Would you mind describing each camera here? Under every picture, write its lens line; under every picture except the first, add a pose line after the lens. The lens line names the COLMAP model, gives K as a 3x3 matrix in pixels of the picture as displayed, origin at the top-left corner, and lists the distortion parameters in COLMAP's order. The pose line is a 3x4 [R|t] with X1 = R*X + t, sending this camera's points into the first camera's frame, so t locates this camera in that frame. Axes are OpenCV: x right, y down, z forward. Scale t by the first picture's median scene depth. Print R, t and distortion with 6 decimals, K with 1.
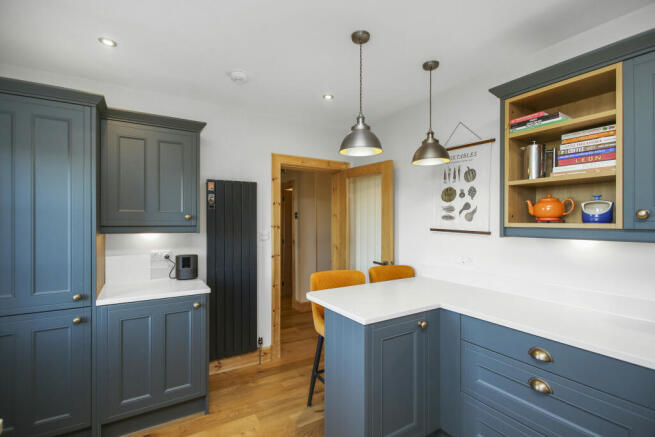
lens RADIAL K [[322.1, 0, 327.5], [0, 322.1, 218.5], [0, 0, 1]] dist [0.035612, -0.000077]
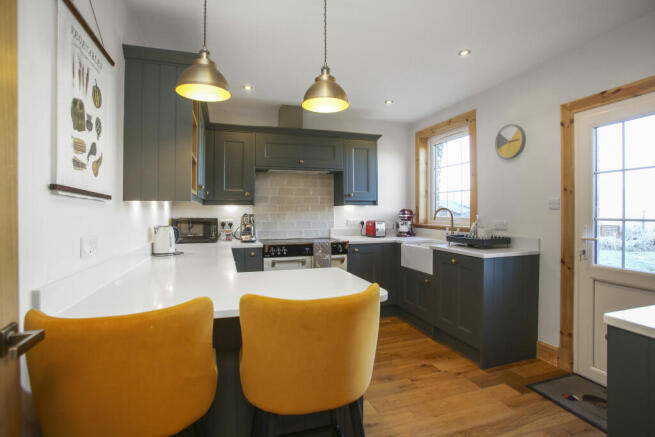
lens RADIAL K [[325.4, 0, 327.6], [0, 325.4, 209.9], [0, 0, 1]] dist [0.000145, -0.000009]
pose [[-0.972030, -0.000268, 0.234857, -0.095944], [-0.002777, 0.999943, -0.010350, 0.072850], [-0.234840, -0.010712, -0.971975, 1.453546]]
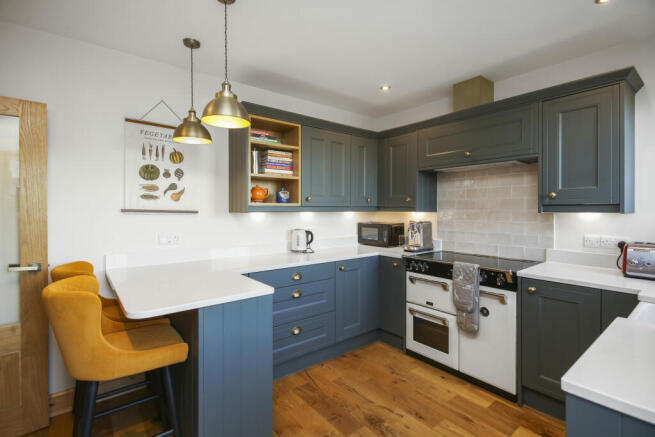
lens RADIAL K [[322.1, 0, 327.5], [0, 322.1, 218.5], [0, 0, 1]] dist [0.035612, -0.000077]
pose [[-0.147181, -0.034418, 0.988511, -0.671056], [-0.008985, 0.999400, 0.033459, 0.024469], [-0.989069, -0.003957, -0.147402, 0.666343]]
